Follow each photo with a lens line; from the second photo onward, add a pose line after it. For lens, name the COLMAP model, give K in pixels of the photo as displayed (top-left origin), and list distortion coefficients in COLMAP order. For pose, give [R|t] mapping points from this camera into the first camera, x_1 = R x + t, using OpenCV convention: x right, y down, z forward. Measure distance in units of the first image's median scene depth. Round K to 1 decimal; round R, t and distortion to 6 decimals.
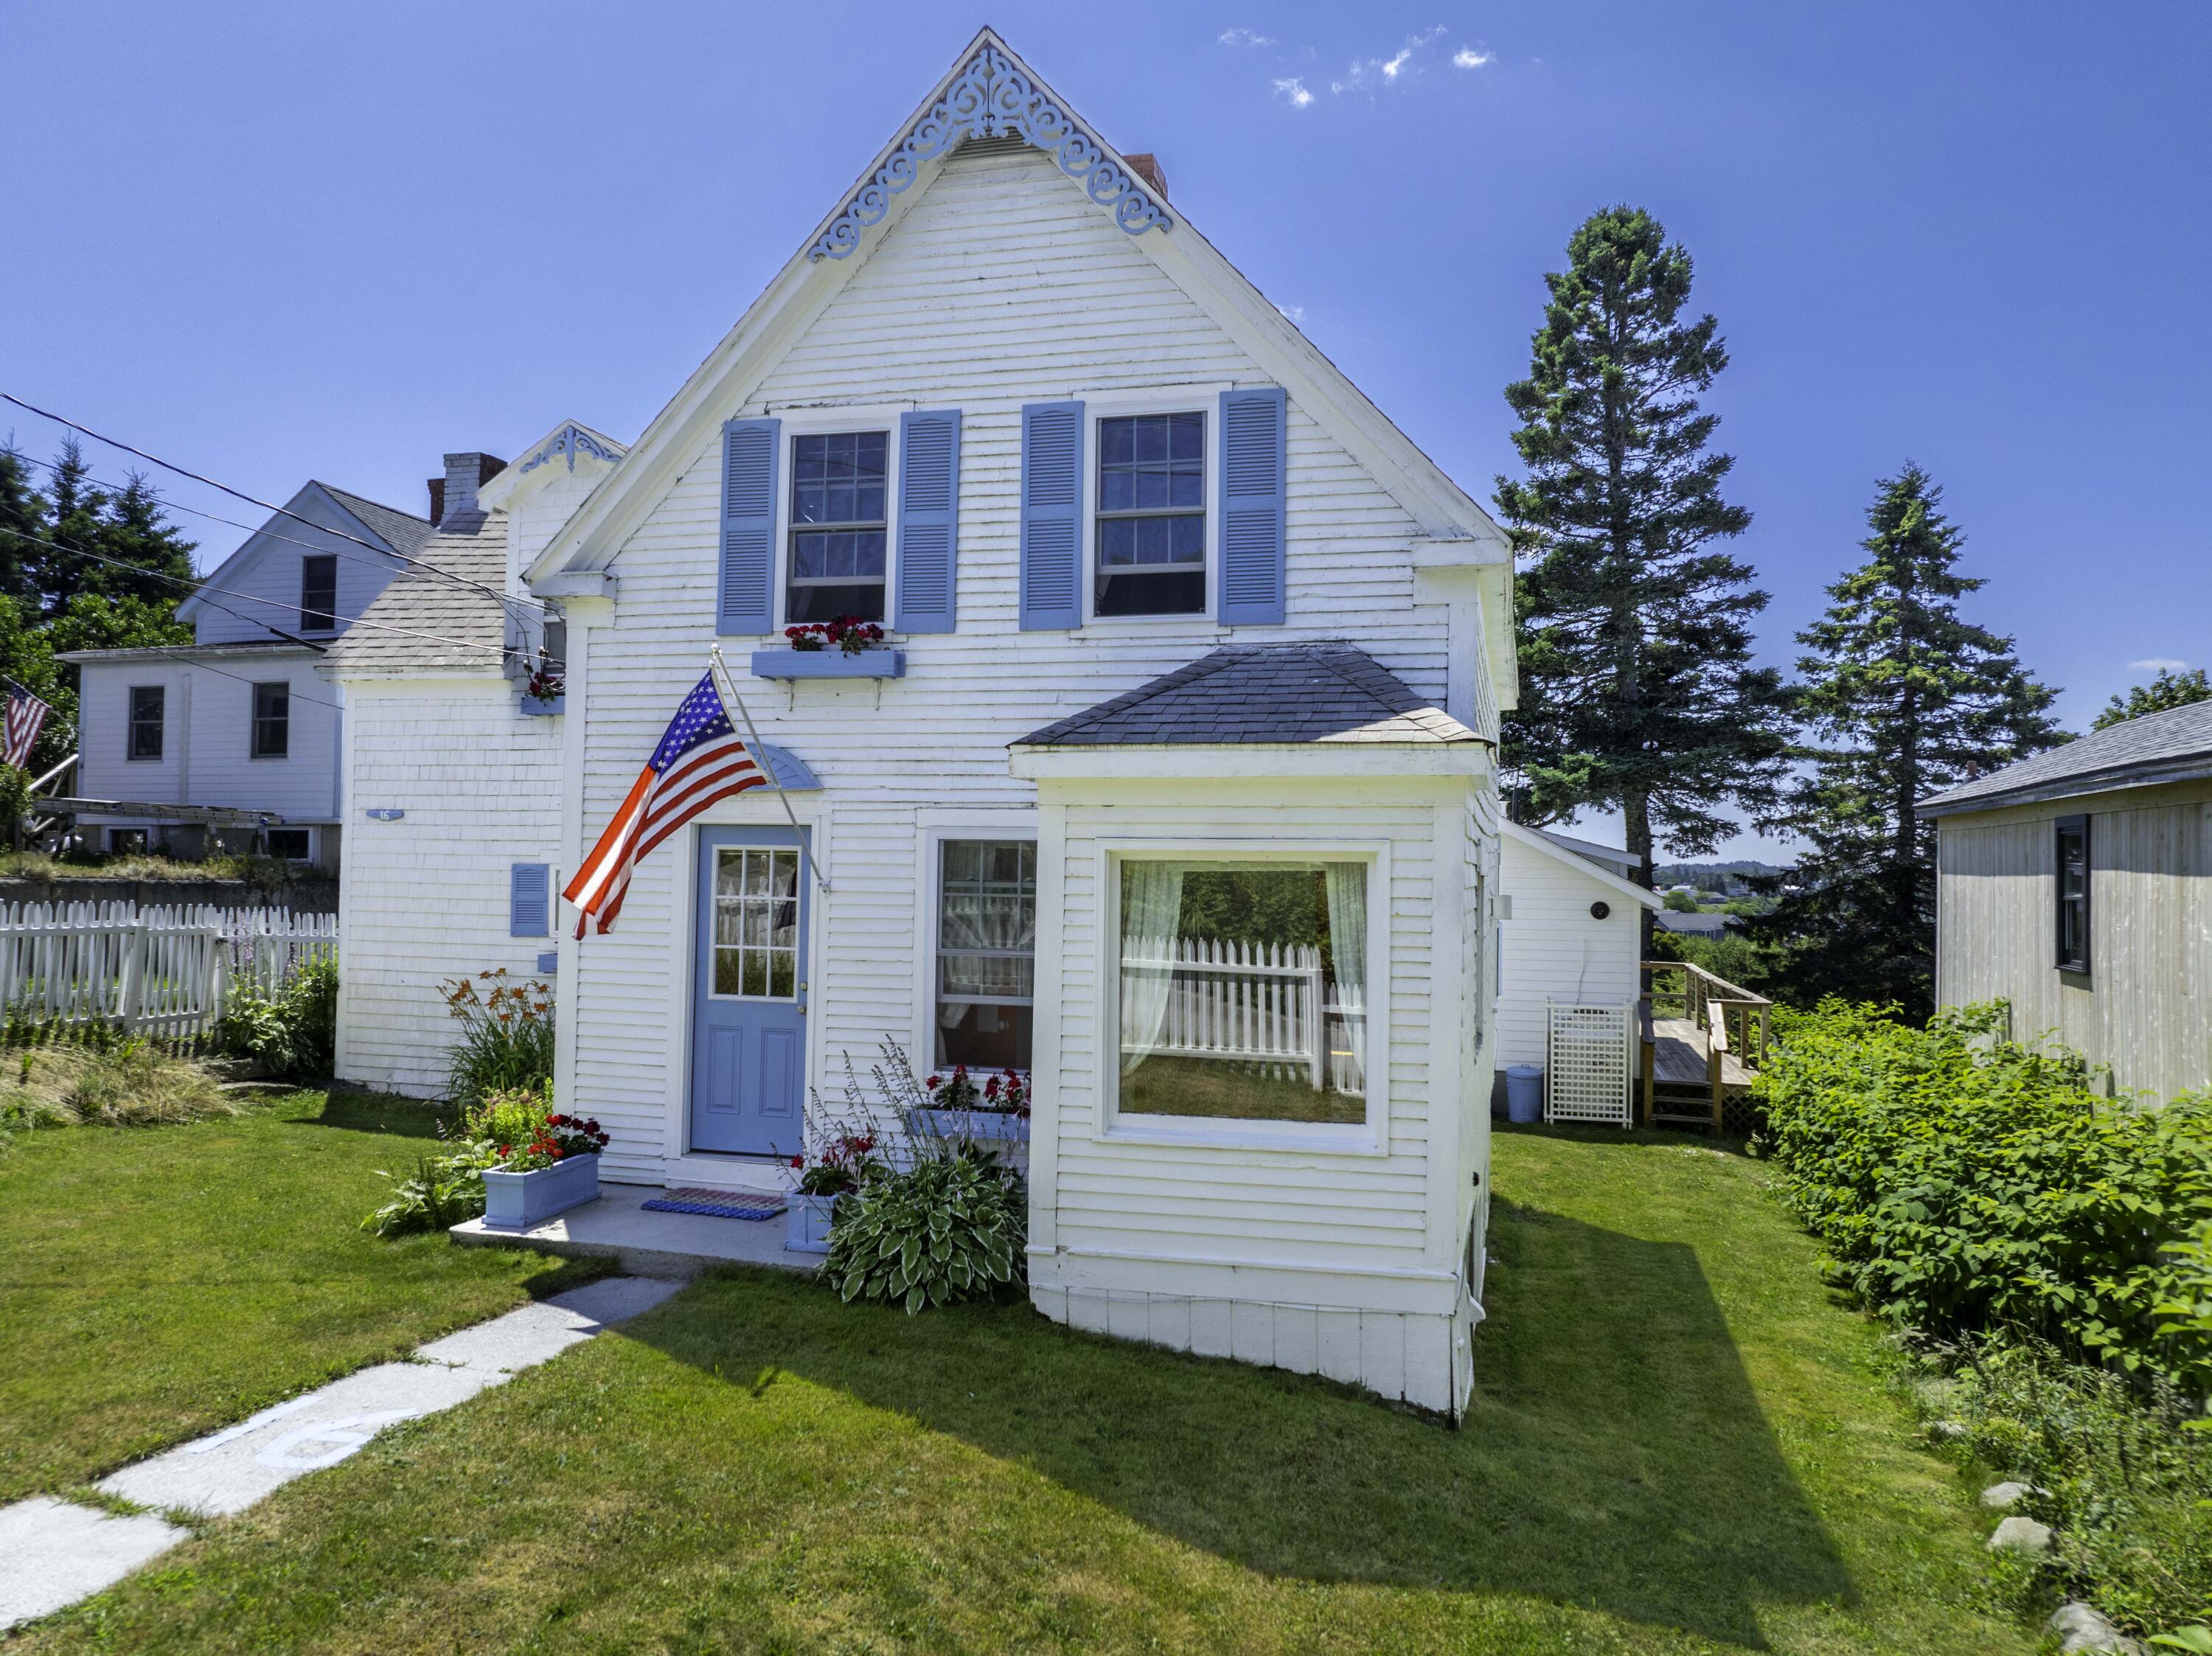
lens RADIAL K [[1560.6, 0, 1108.1], [0, 1560.6, 834.7], [0, 0, 1]] dist [-0.046007, 0.023512]
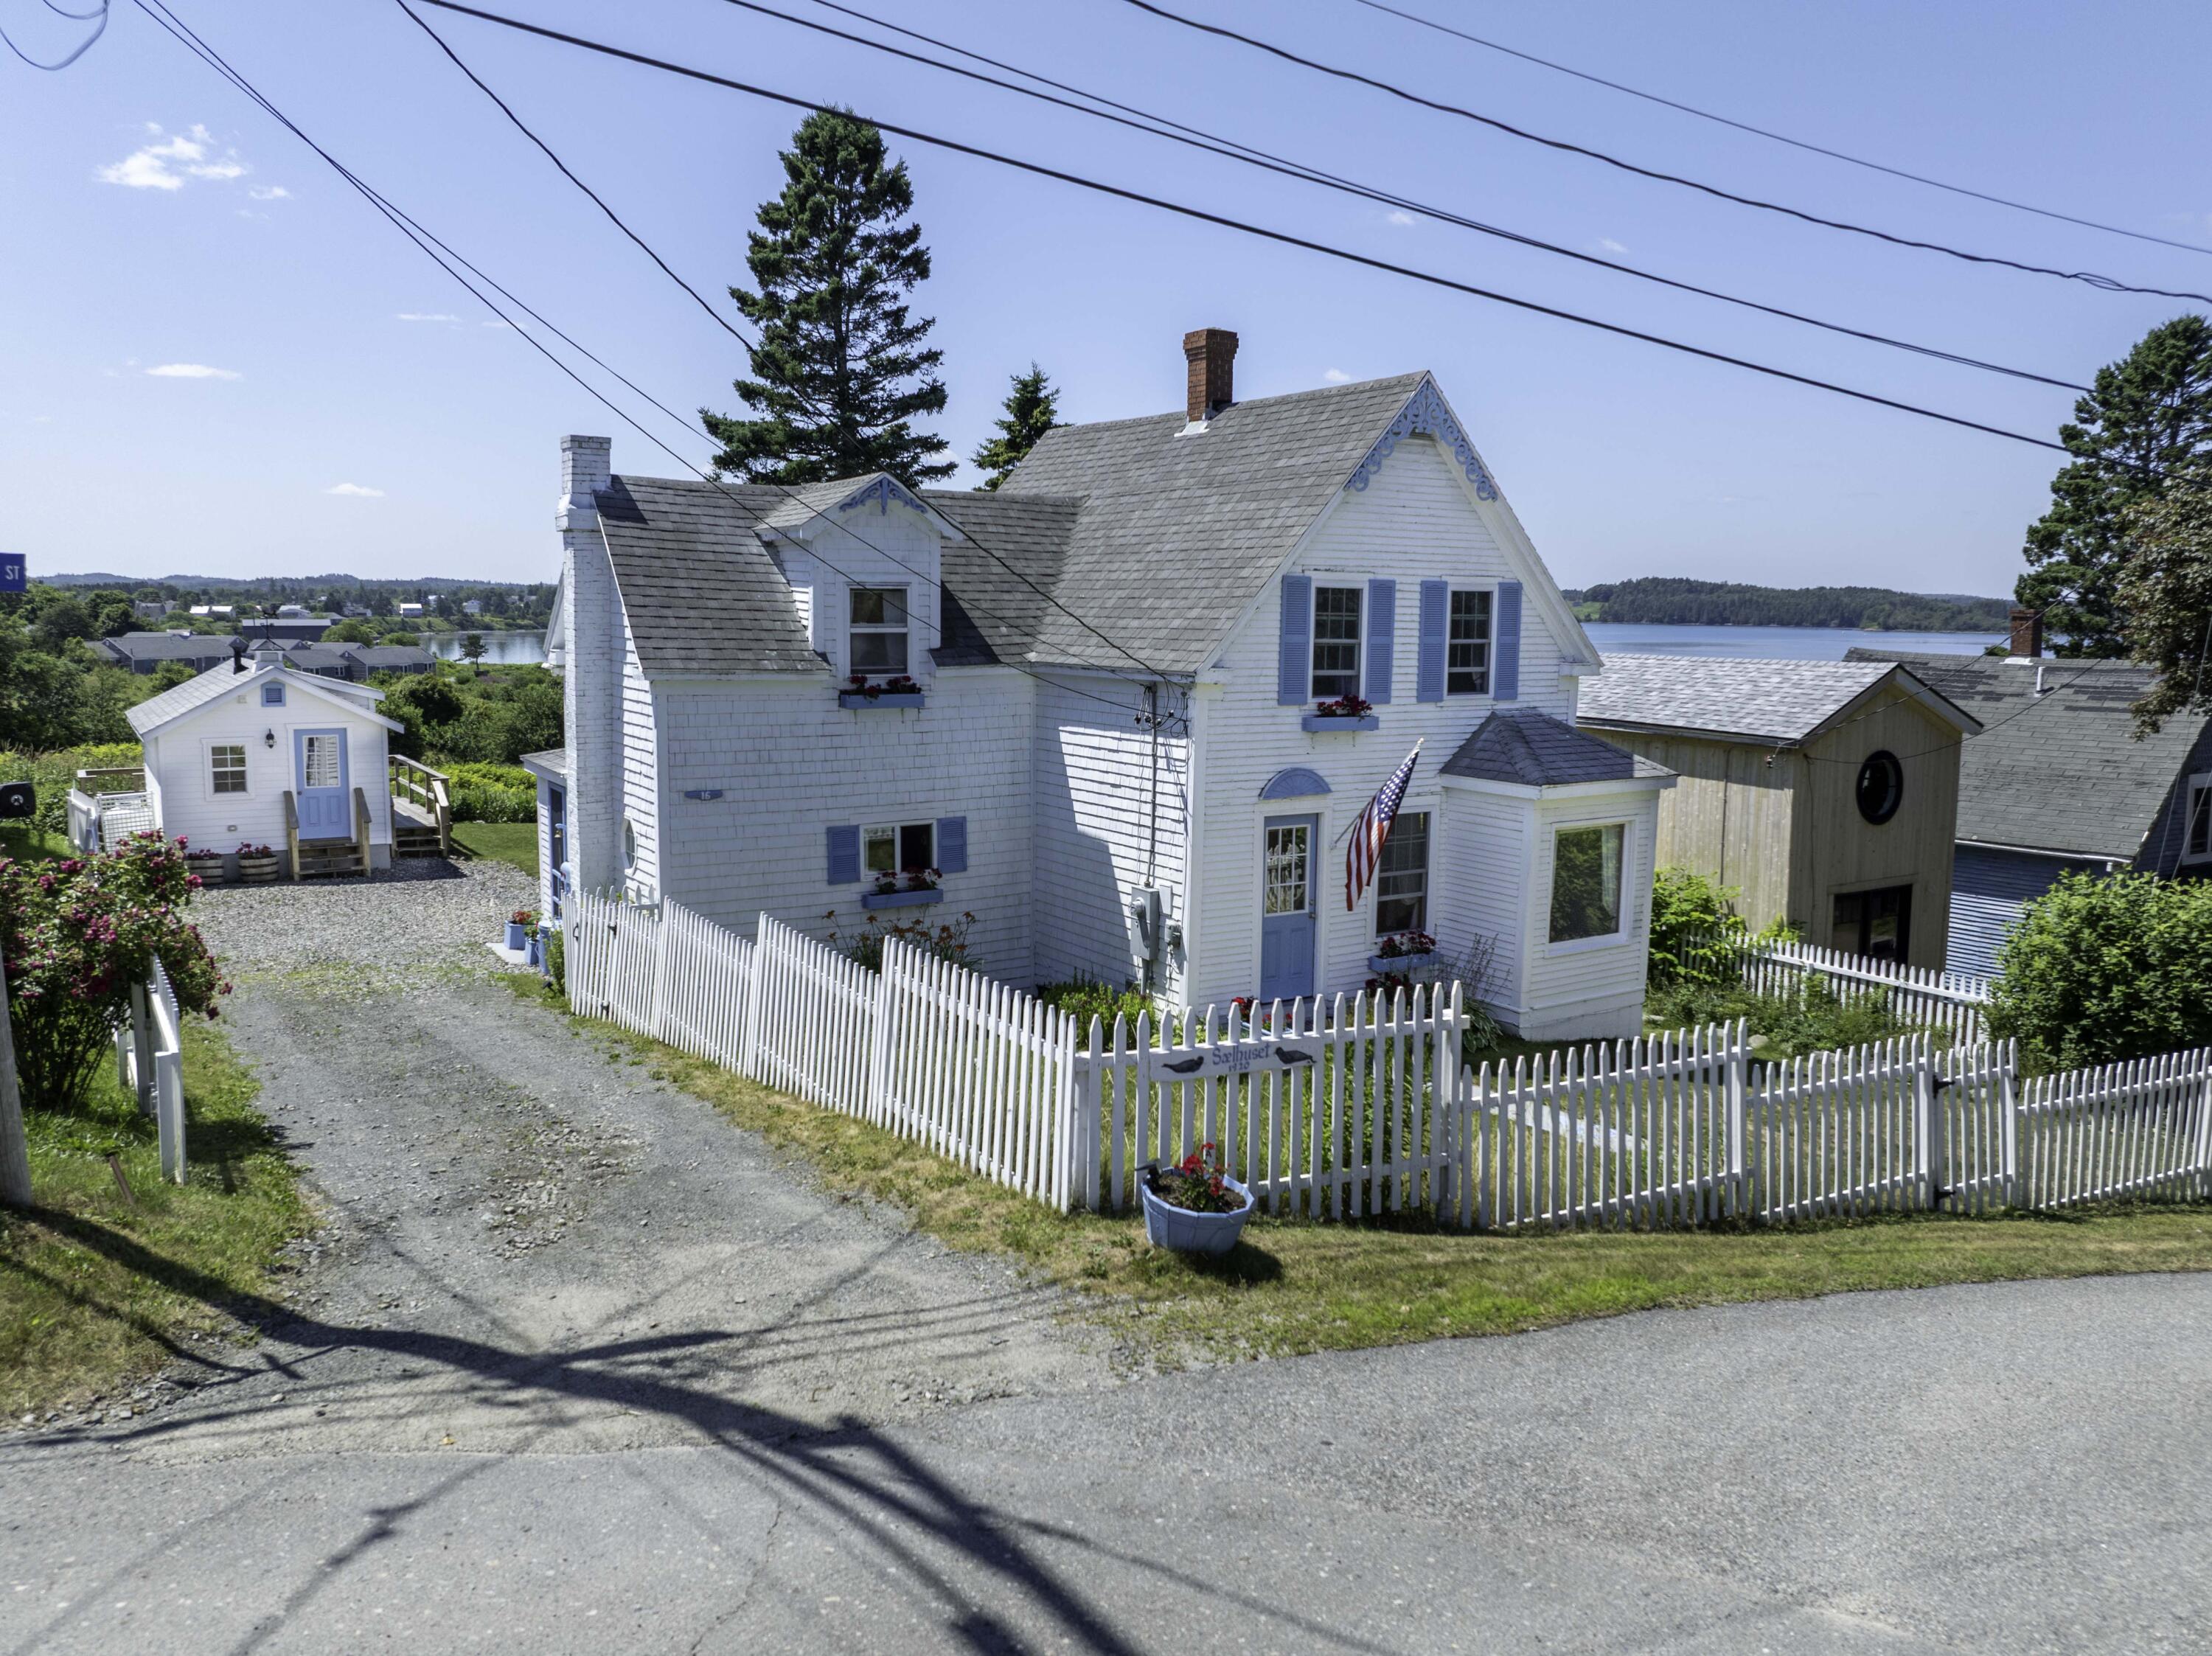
lens RADIAL K [[1670.5, 0, 1100.4], [0, 1670.5, 805.4], [0, 0, 1]] dist [-0.038232, 0.011677]
pose [[0.678538, -0.096087, 0.728254, -1.765056], [-0.018860, 0.988802, 0.148036, -0.293910], [-0.734323, -0.114183, 0.669127, -0.080814]]
